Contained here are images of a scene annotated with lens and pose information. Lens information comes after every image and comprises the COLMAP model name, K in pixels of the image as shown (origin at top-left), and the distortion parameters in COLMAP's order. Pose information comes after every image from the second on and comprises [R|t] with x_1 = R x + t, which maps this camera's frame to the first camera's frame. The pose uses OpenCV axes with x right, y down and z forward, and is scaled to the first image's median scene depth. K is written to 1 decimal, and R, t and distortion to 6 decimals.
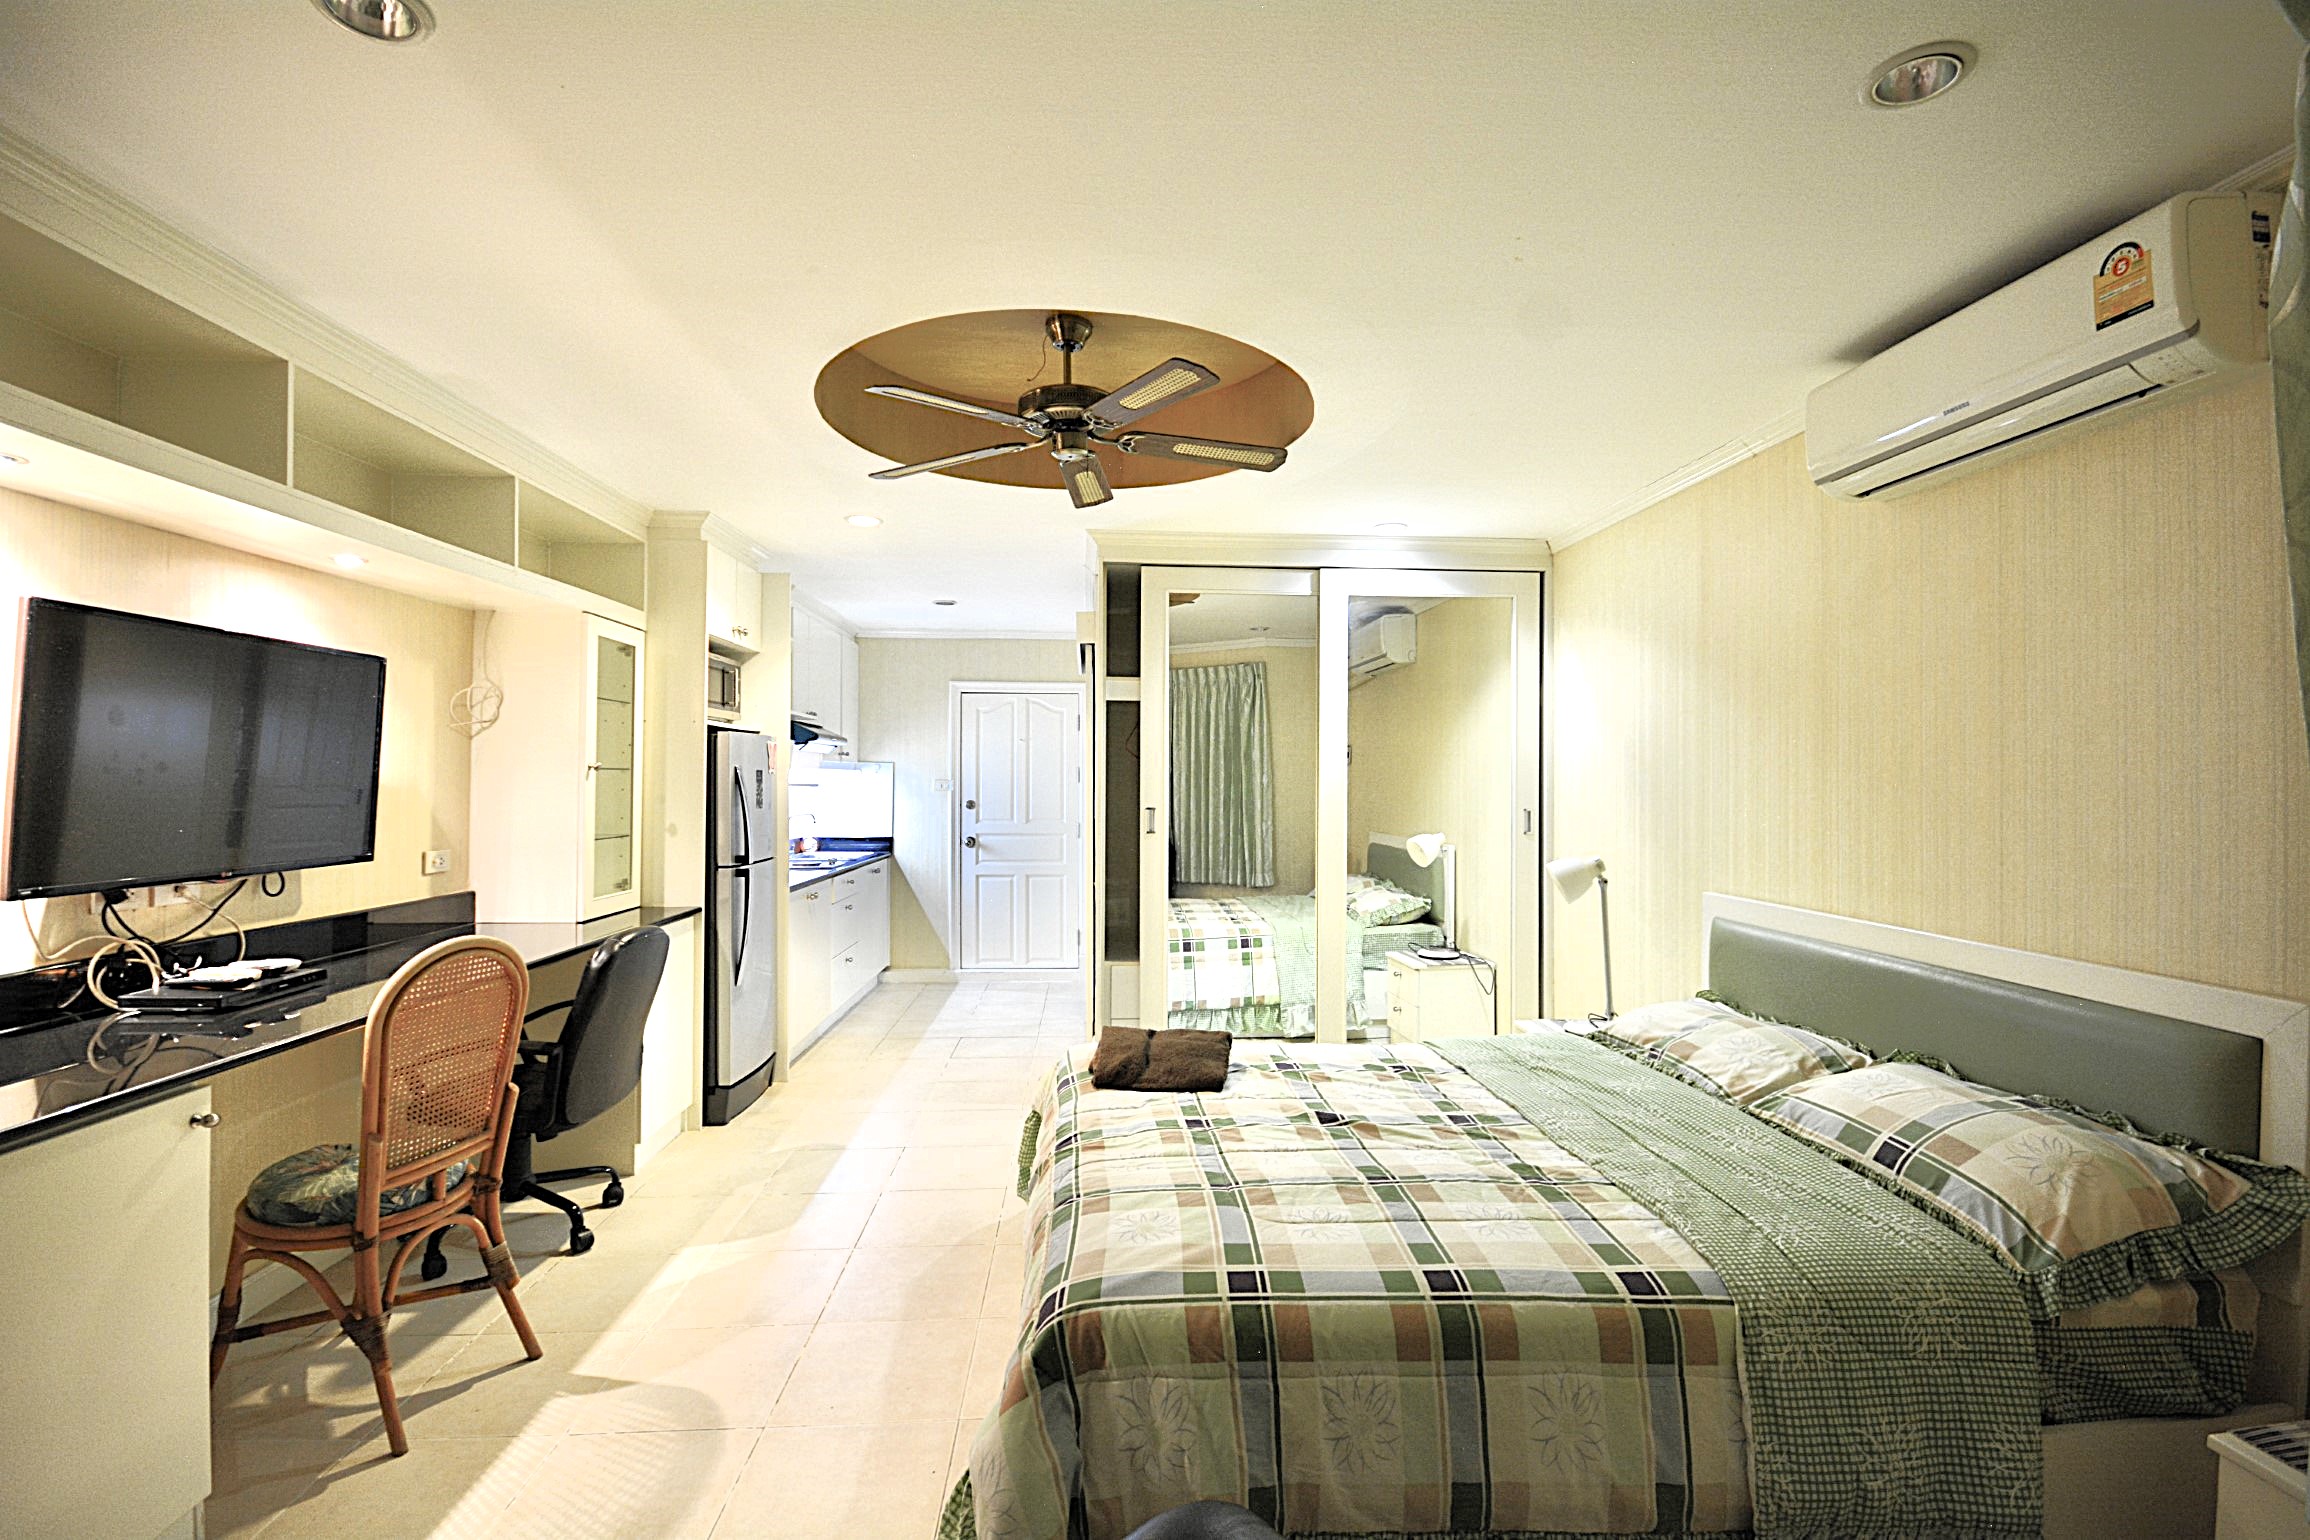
lens RADIAL K [[1013.4, 0, 1156.4], [0, 1013.4, 775.7], [0, 0, 1]] dist [-0.000781, -0.012701]
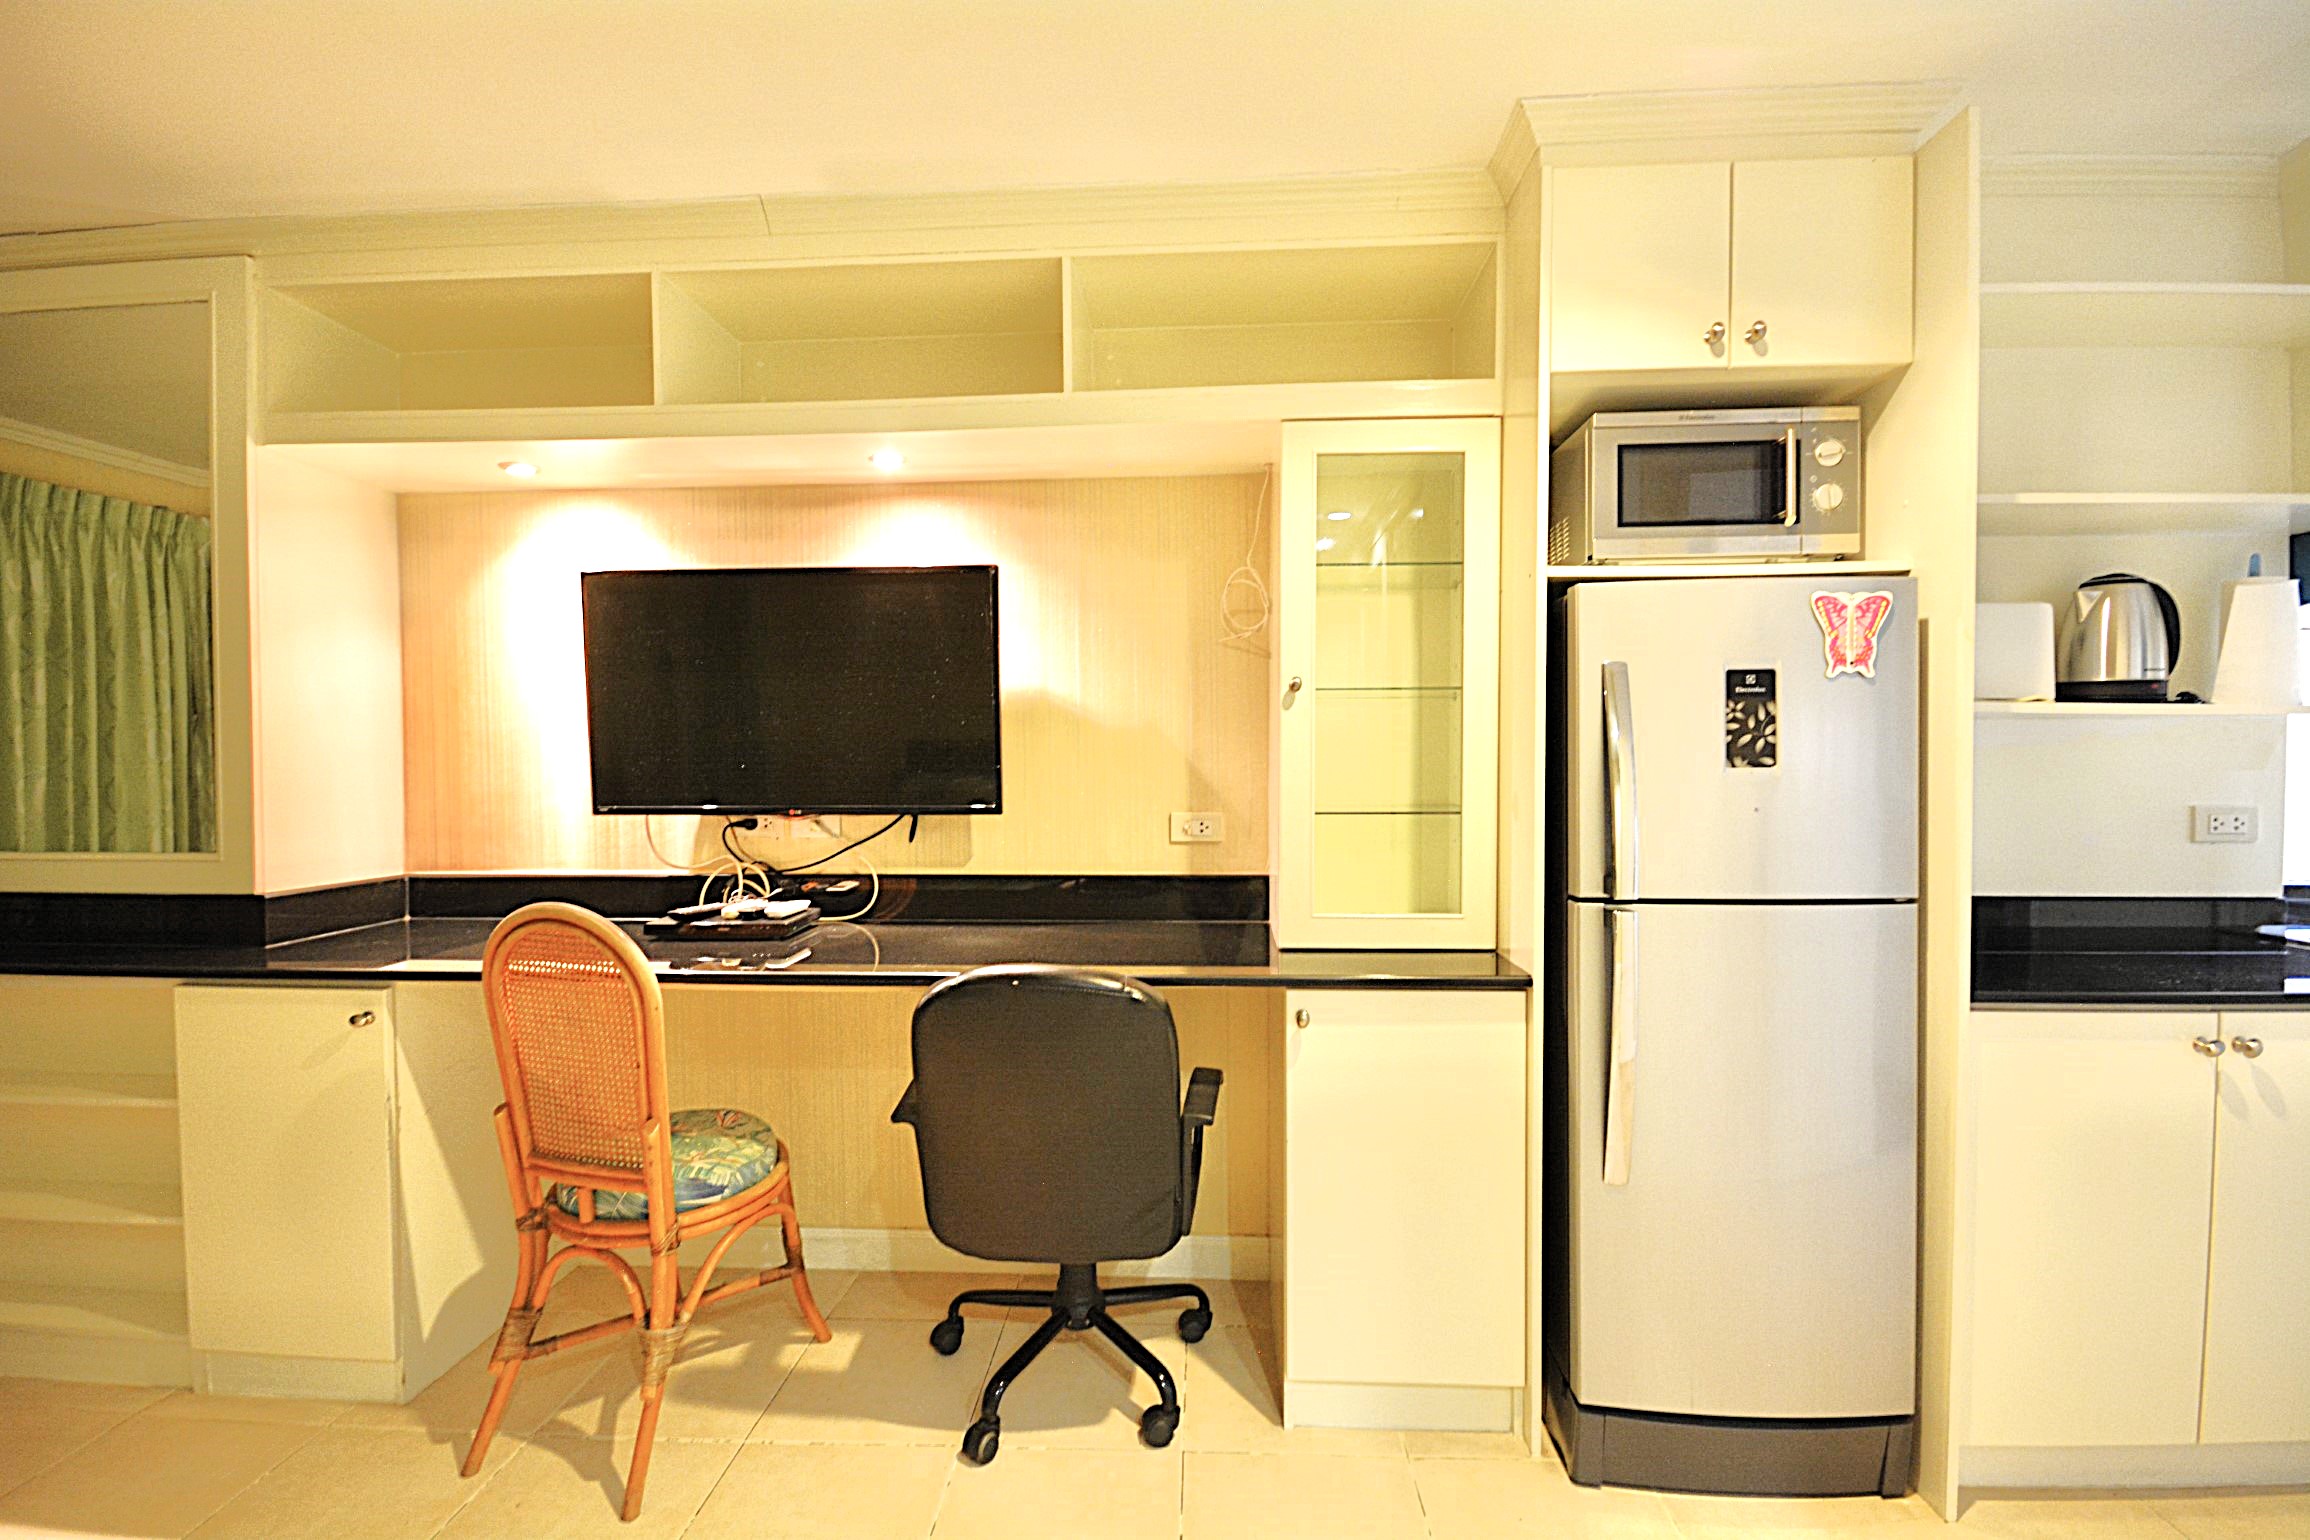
lens RADIAL K [[998.2, 0, 1165.7], [0, 998.2, 776.3], [0, 0, 1]] dist [0.002534, -0.014201]
pose [[-0.108225, 0.014807, -0.994016, 0.023129], [0.007547, 0.999872, 0.014073, 0.042508], [0.994098, -0.005979, -0.108323, 1.222976]]
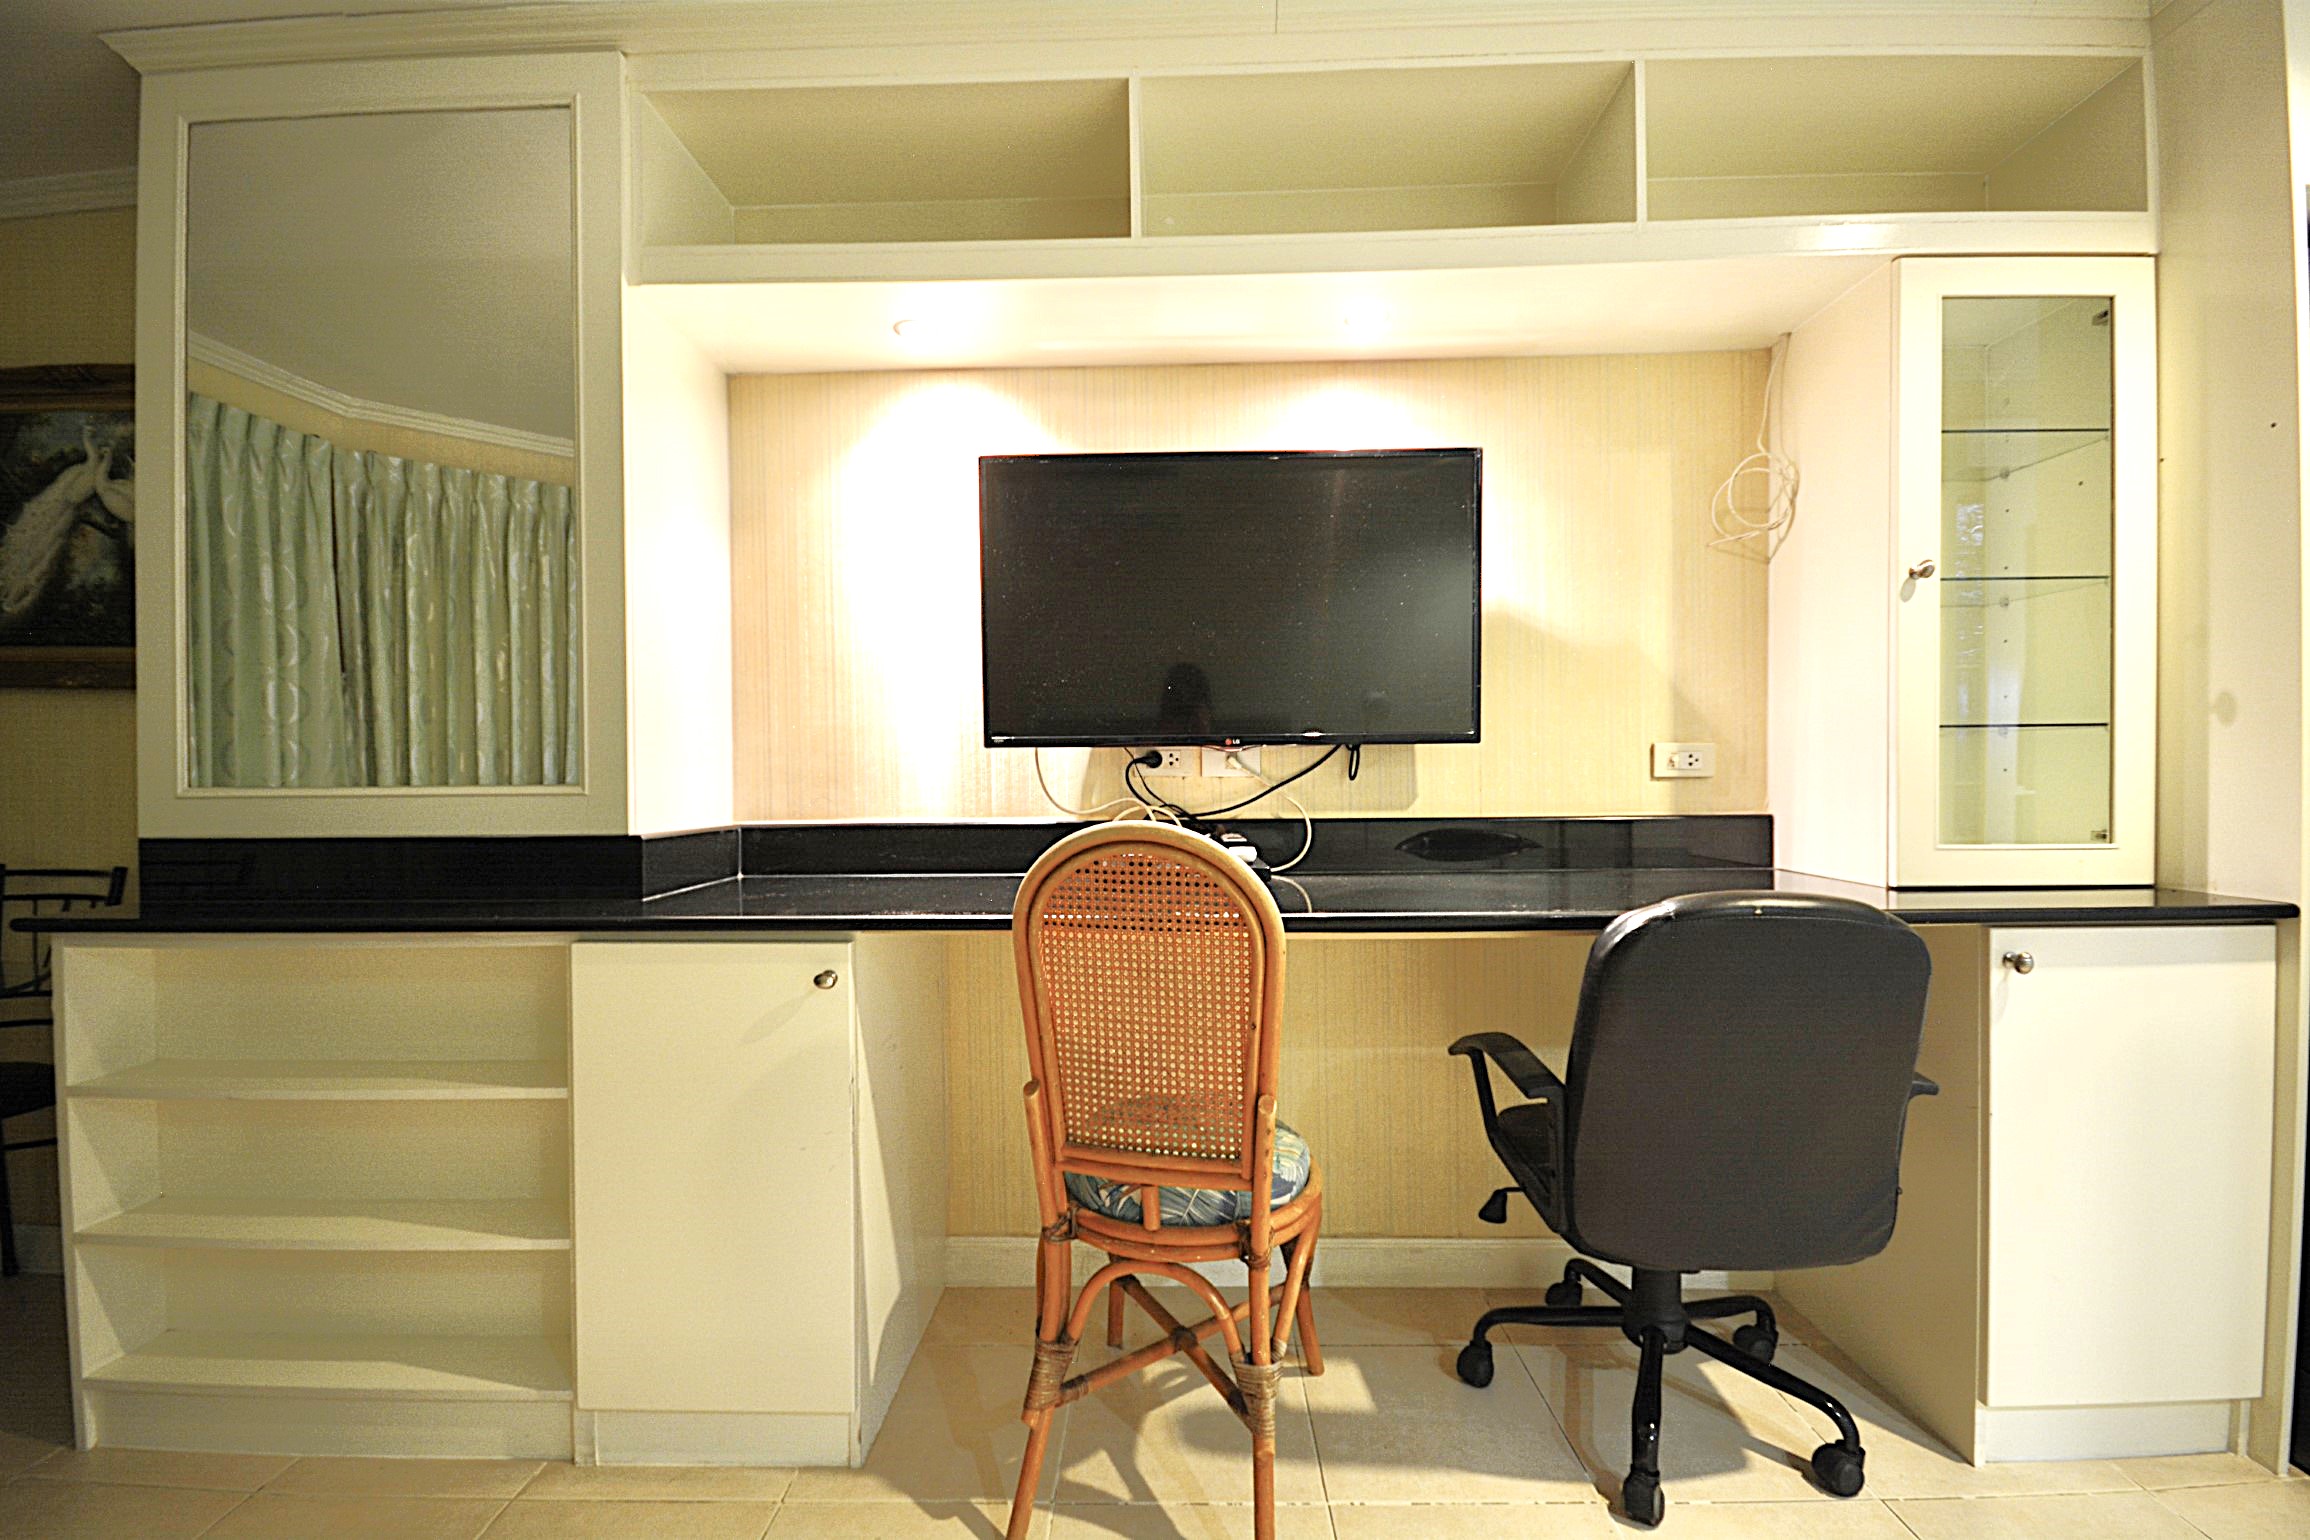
lens RADIAL K [[1013.4, 0, 1156.4], [0, 1013.4, 775.7], [0, 0, 1]] dist [-0.000781, -0.012701]
pose [[-0.093162, 0.004377, -0.995641, -0.056120], [0.013114, 0.999909, 0.003168, 0.102282], [0.995565, -0.012762, -0.093211, 0.841065]]
